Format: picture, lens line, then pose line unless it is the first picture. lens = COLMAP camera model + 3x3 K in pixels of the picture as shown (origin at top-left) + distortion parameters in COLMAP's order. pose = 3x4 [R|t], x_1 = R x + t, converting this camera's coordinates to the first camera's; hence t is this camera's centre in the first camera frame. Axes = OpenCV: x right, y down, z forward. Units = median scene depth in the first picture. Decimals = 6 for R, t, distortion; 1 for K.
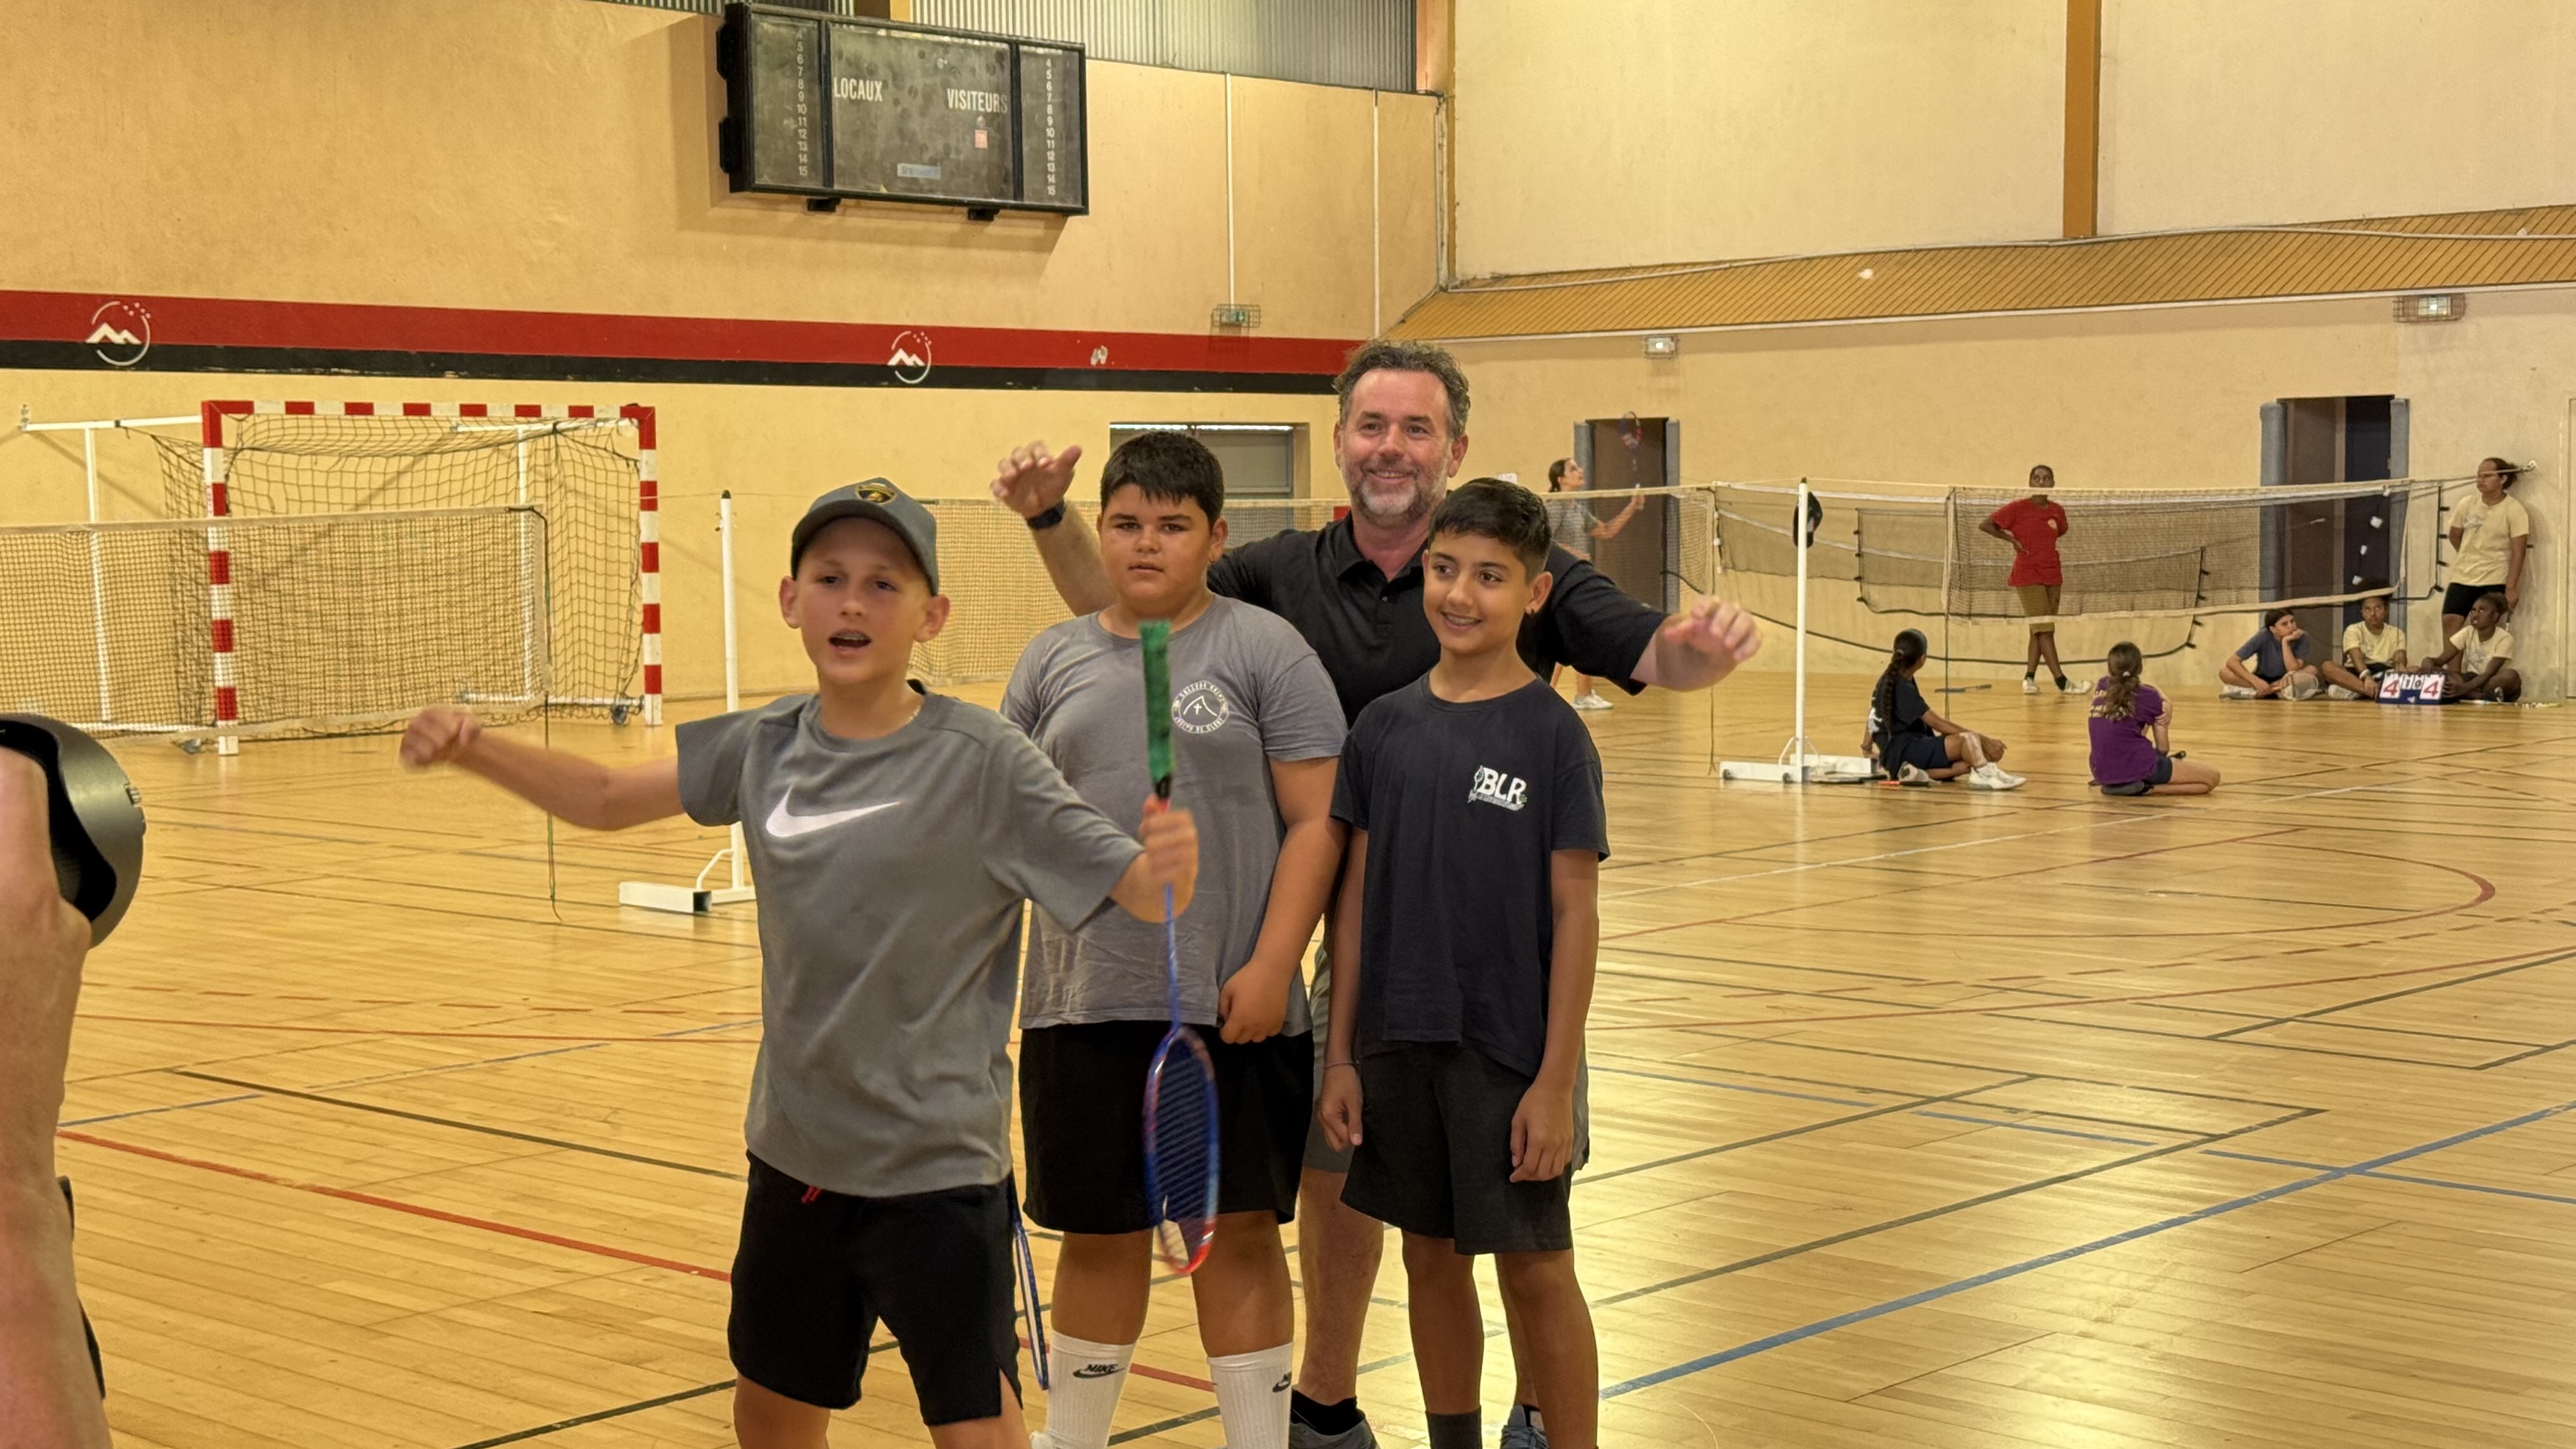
lens RADIAL K [[3601.8, 0, 1269.7], [0, 3601.8, 718.7], [0, 0, 1]] dist [0.227497, -0.469746]
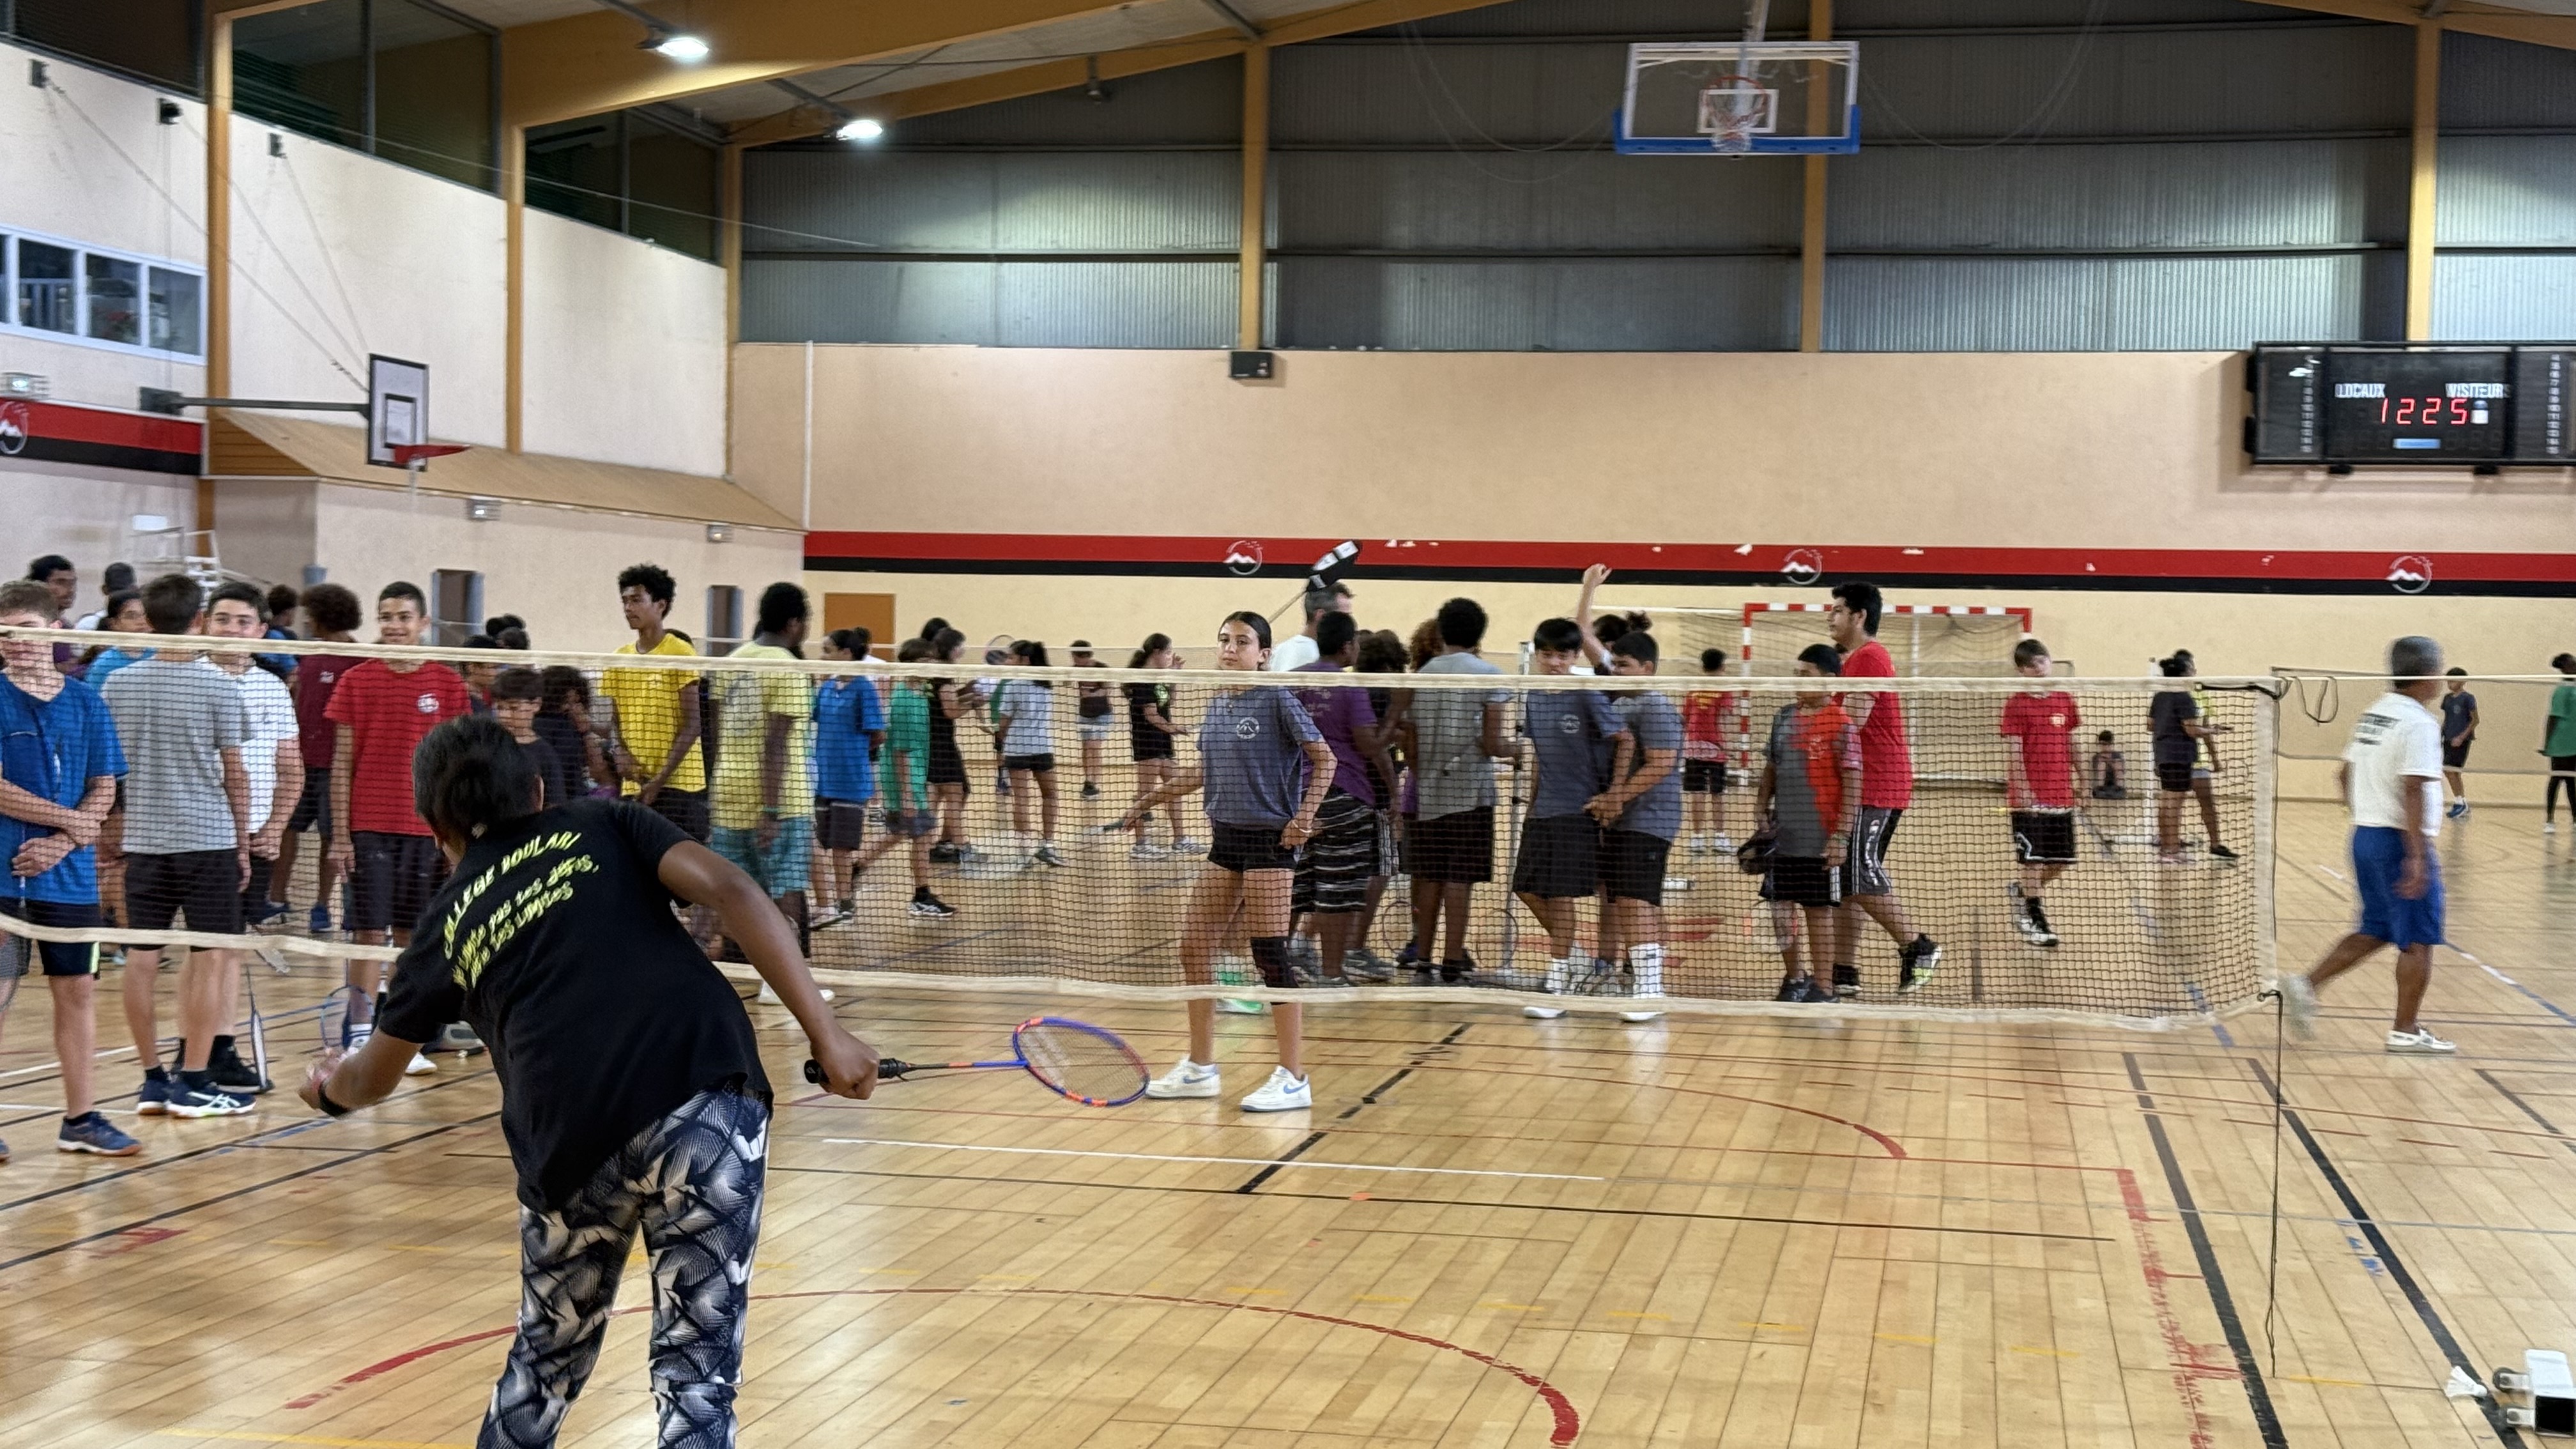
lens RADIAL K [[3601.8, 0, 1269.7], [0, 3601.8, 718.7], [0, 0, 1]] dist [0.227497, -0.469746]
pose [[0.427174, 0.040527, -0.903261, 0.954331], [-0.086770, 0.996222, 0.003663, -0.010691], [0.899996, 0.076811, 0.429077, -0.001985]]
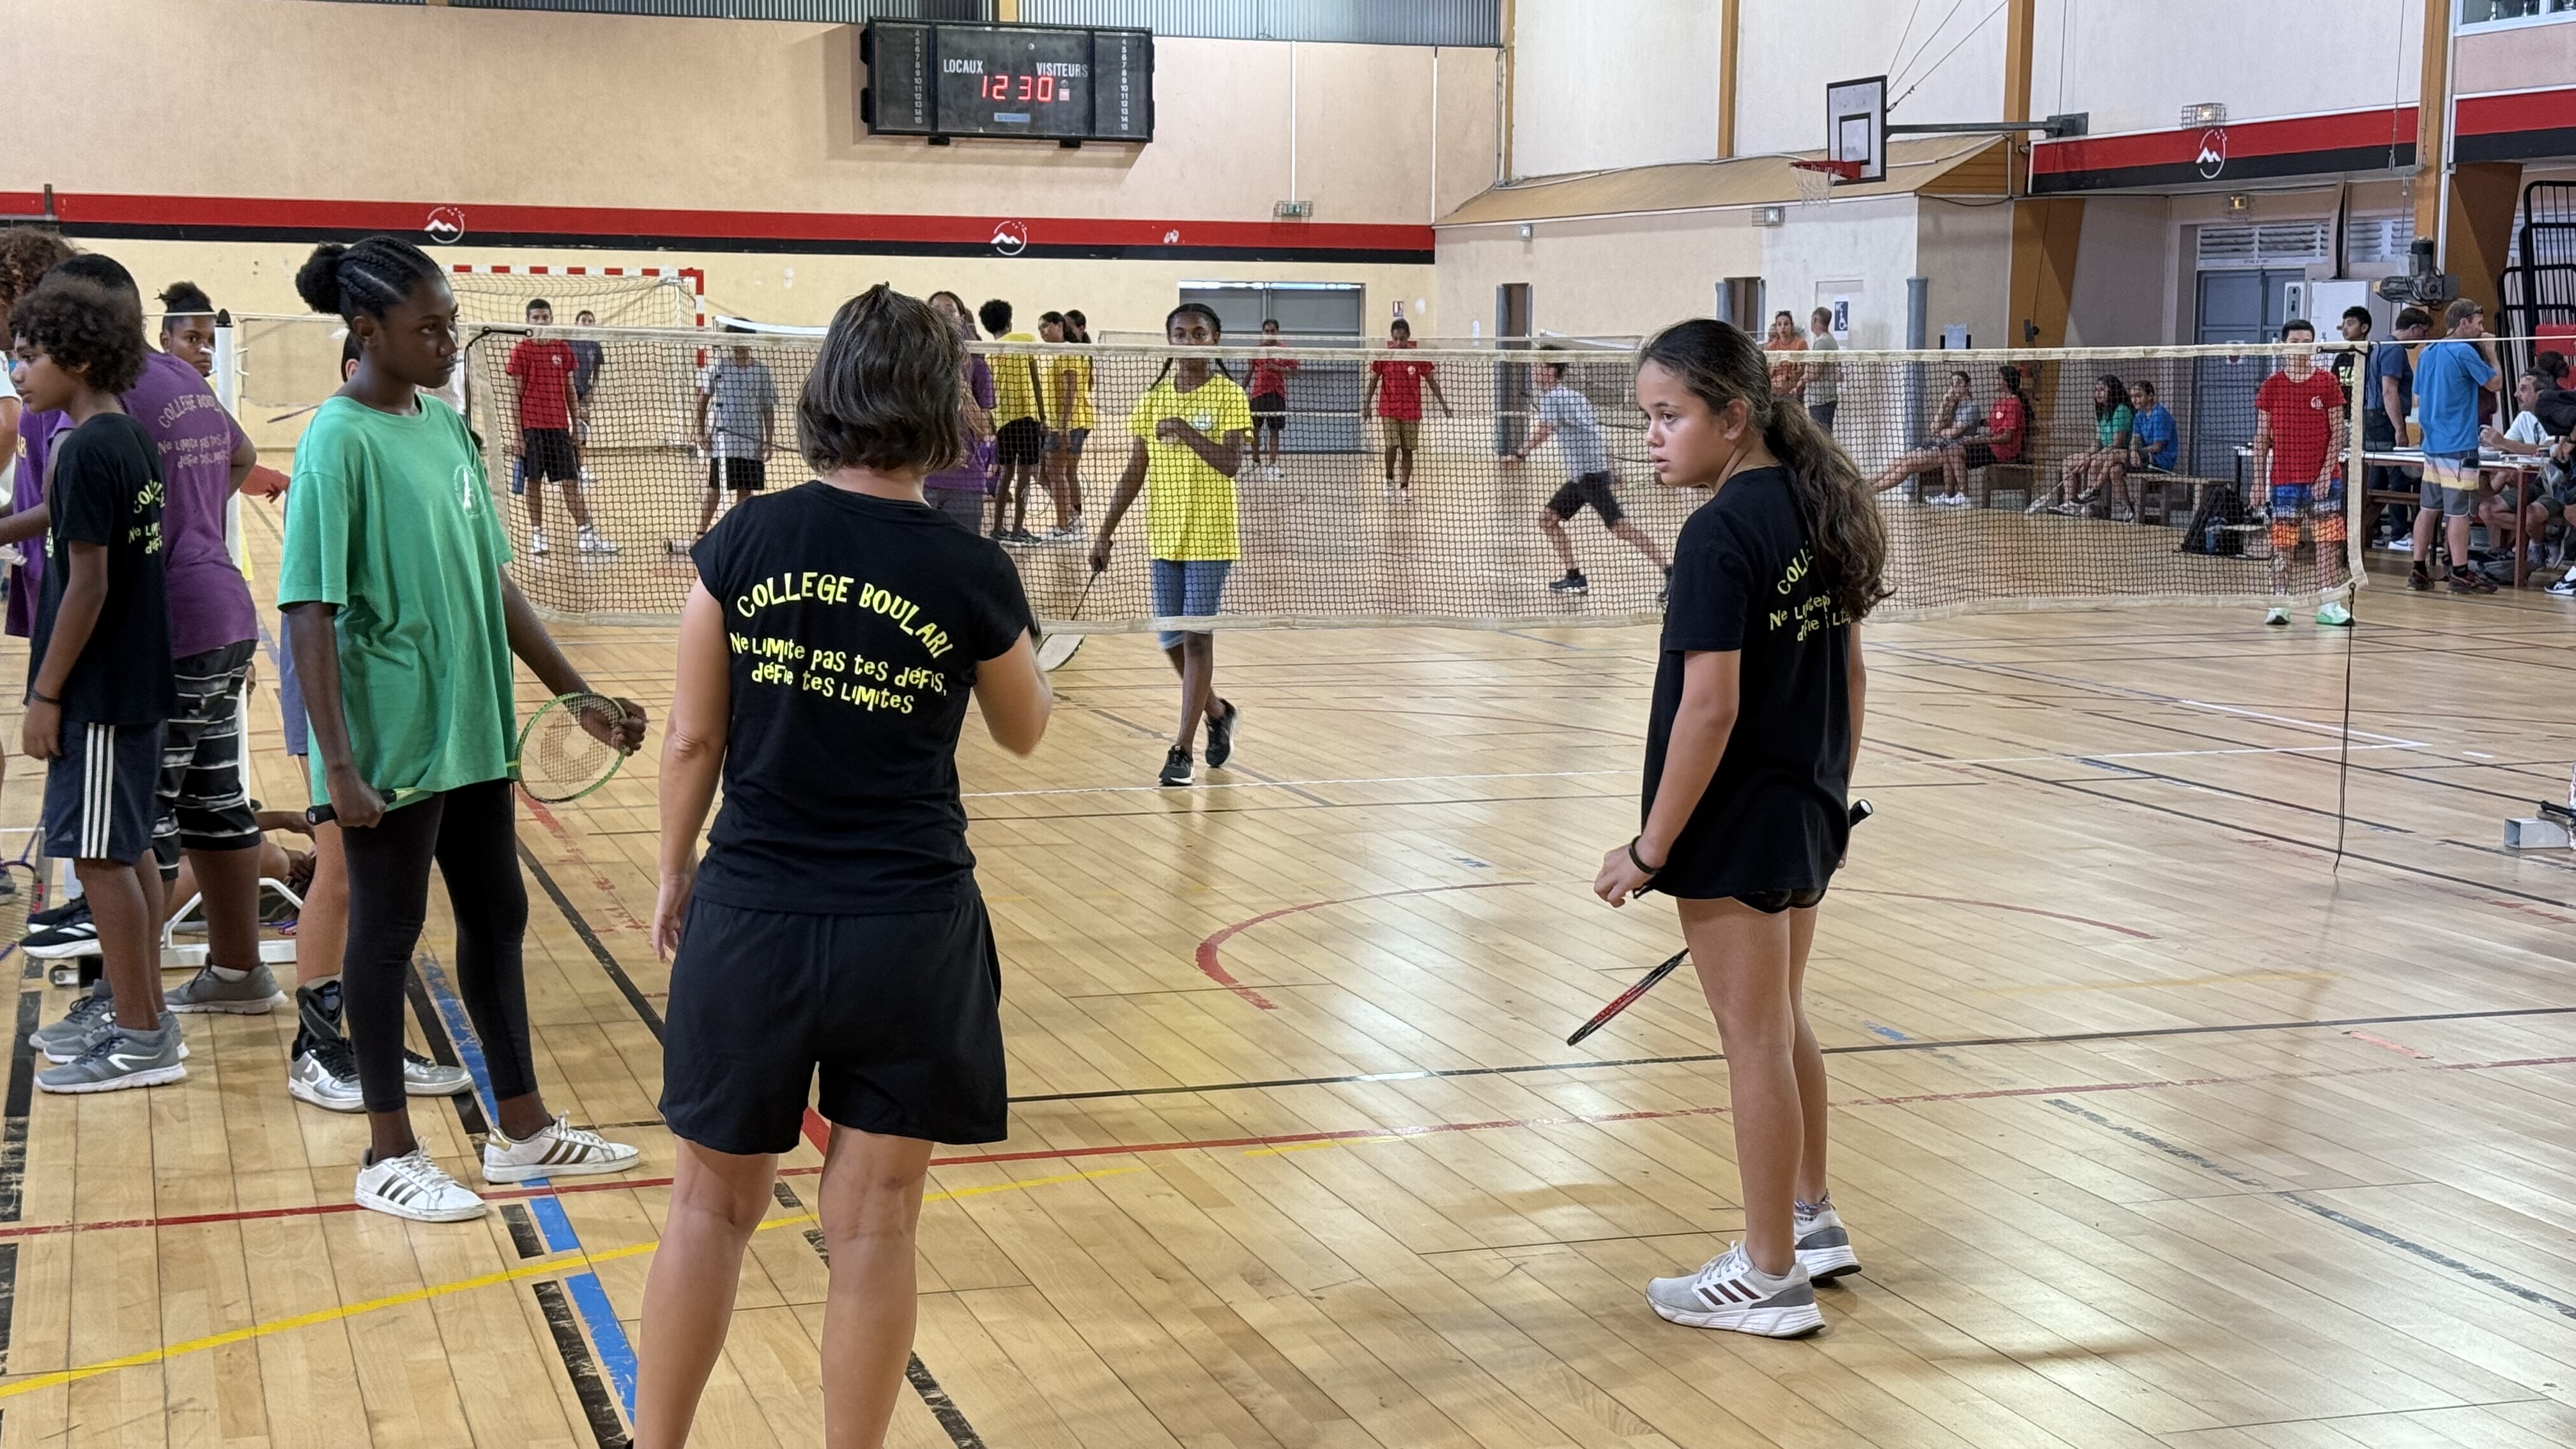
lens RADIAL K [[3601.8, 0, 1269.7], [0, 3601.8, 718.7], [0, 0, 1]] dist [0.227497, -0.469746]
pose [[0.878503, 0.069300, -0.472684, 0.714078], [-0.048395, 0.997243, 0.056261, 0.012189], [0.475279, -0.026550, 0.879434, -0.302424]]
